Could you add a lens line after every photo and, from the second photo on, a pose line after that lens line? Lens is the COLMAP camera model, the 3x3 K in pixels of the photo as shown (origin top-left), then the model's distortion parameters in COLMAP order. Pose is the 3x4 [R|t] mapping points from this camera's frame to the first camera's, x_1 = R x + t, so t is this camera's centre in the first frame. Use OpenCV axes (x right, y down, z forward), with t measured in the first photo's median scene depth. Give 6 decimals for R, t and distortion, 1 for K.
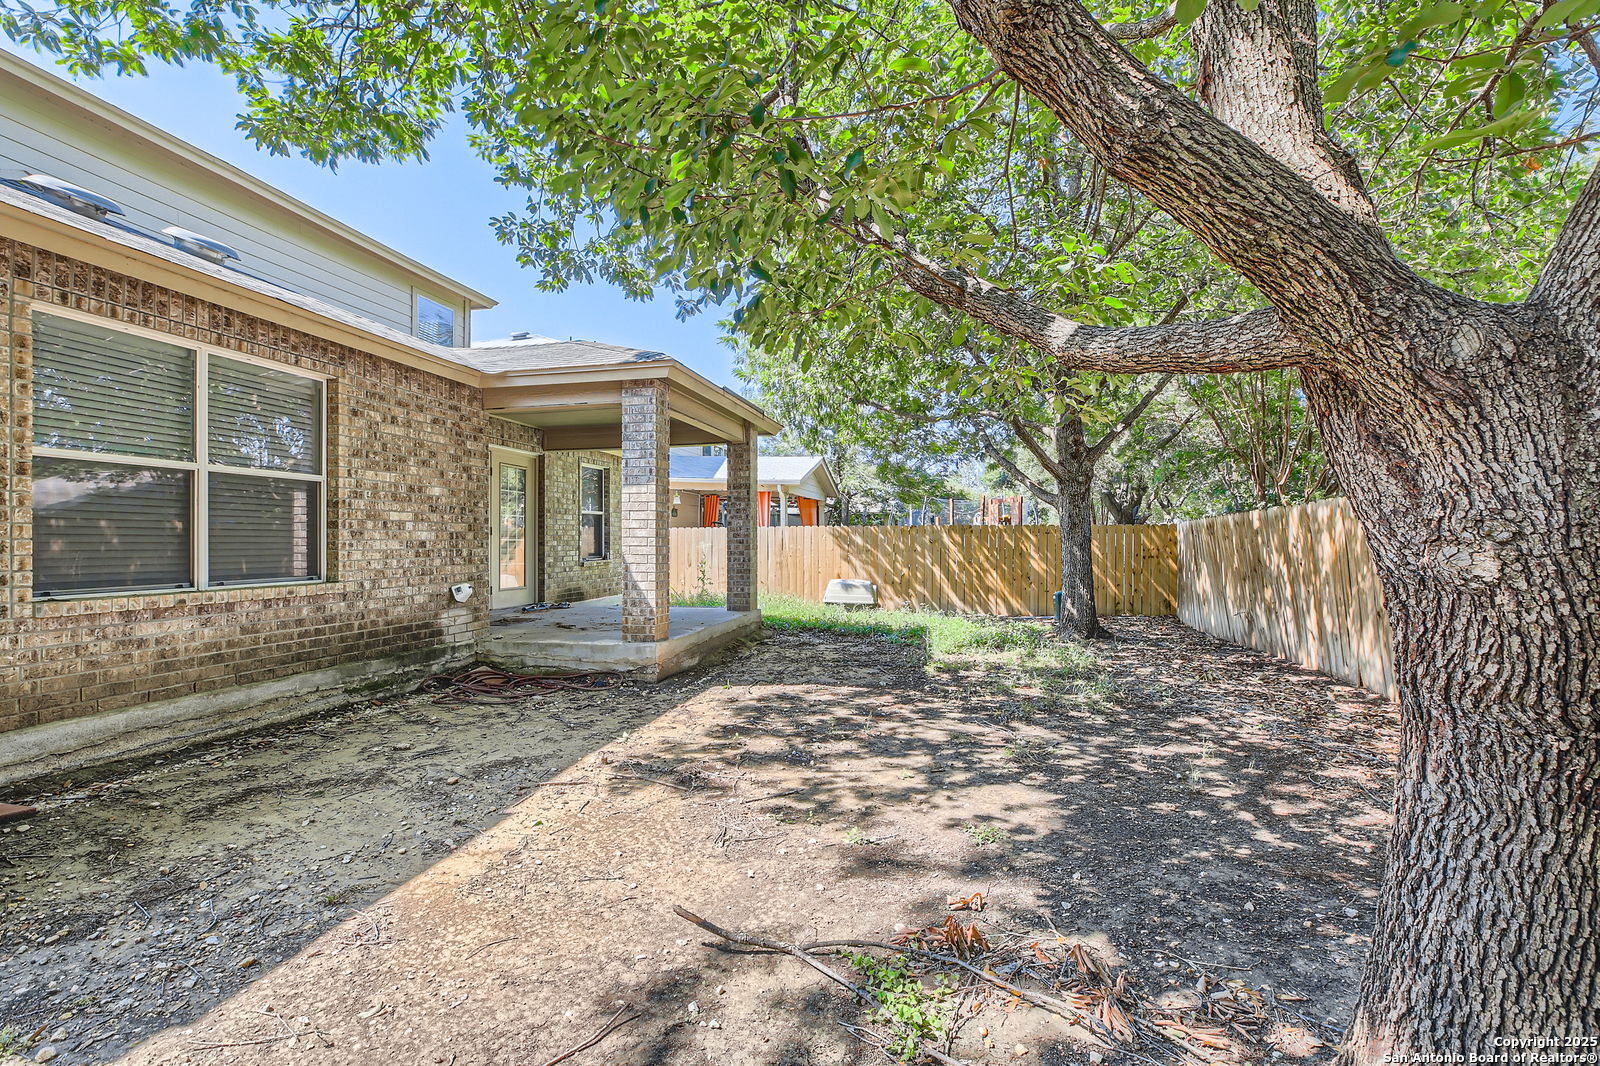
lens RADIAL K [[729.1, 0, 800.8], [0, 729.1, 537.3], [0, 0, 1]] dist [0.001519, 0.000347]
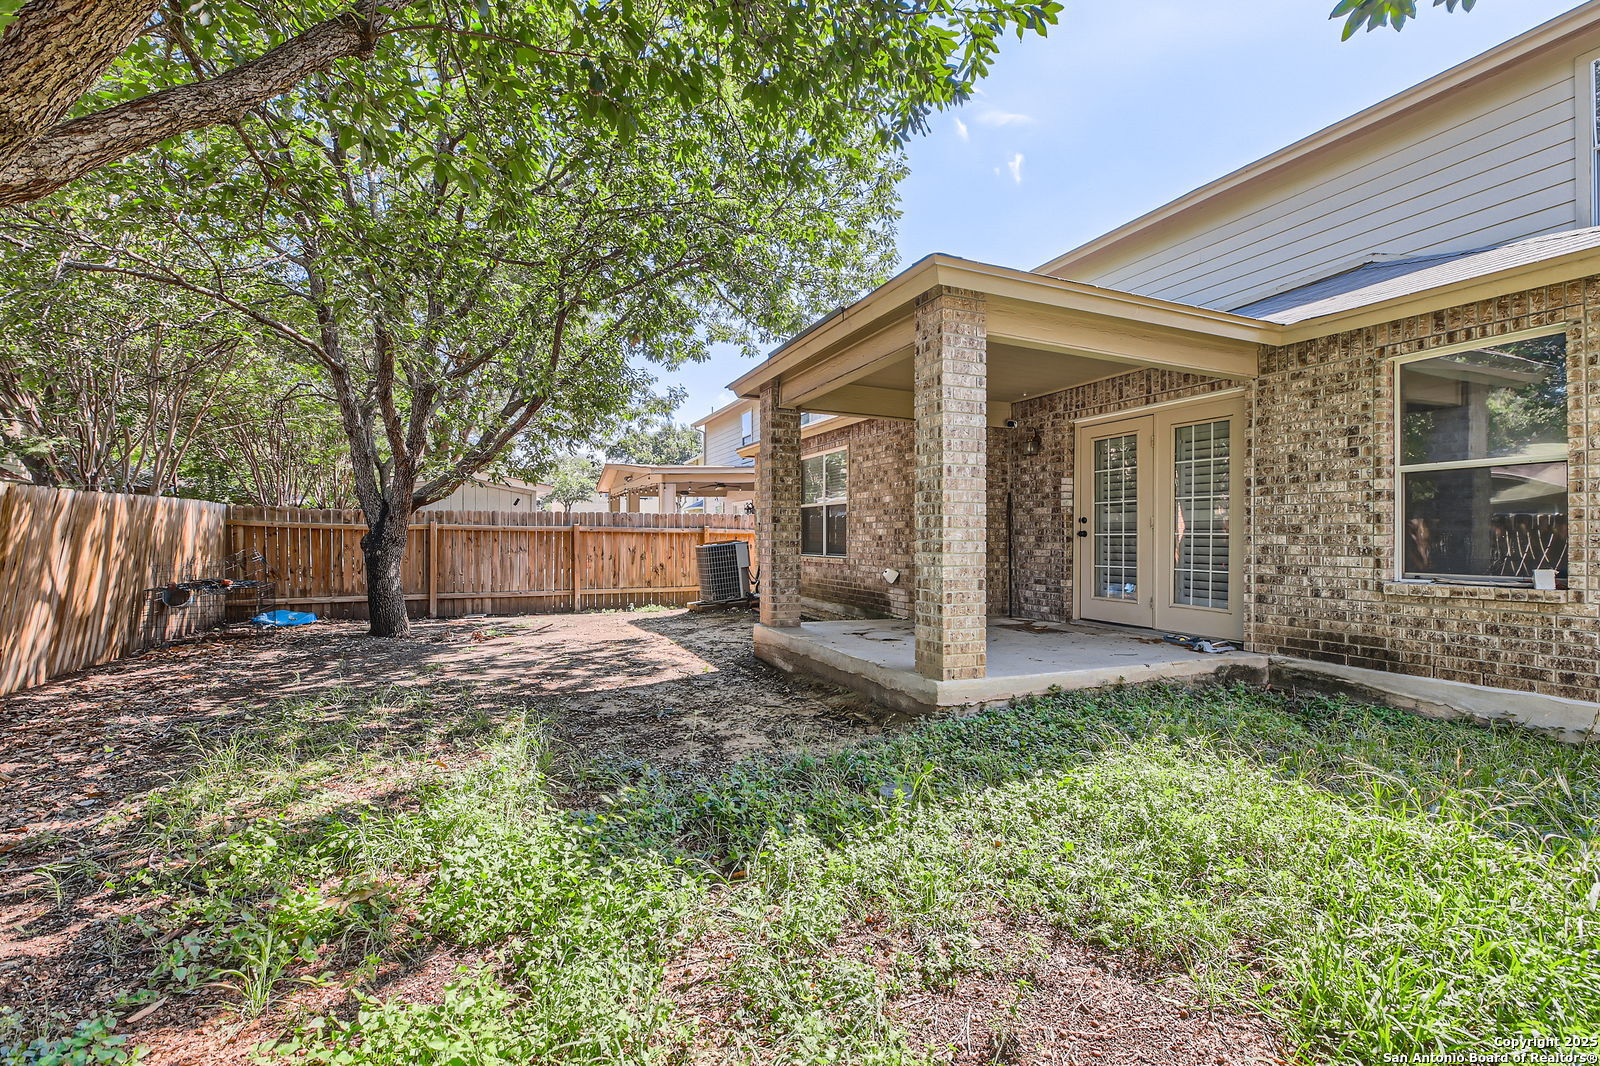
lens RADIAL K [[729.1, 0, 803.7], [0, 729.1, 533.4], [0, 0, 1]] dist [0.001519, 0.000347]
pose [[-0.802576, -0.003038, -0.596542, 0.439239], [0.001231, 0.999976, -0.006749, 0.010318], [0.596549, -0.006151, -0.802553, 1.999637]]
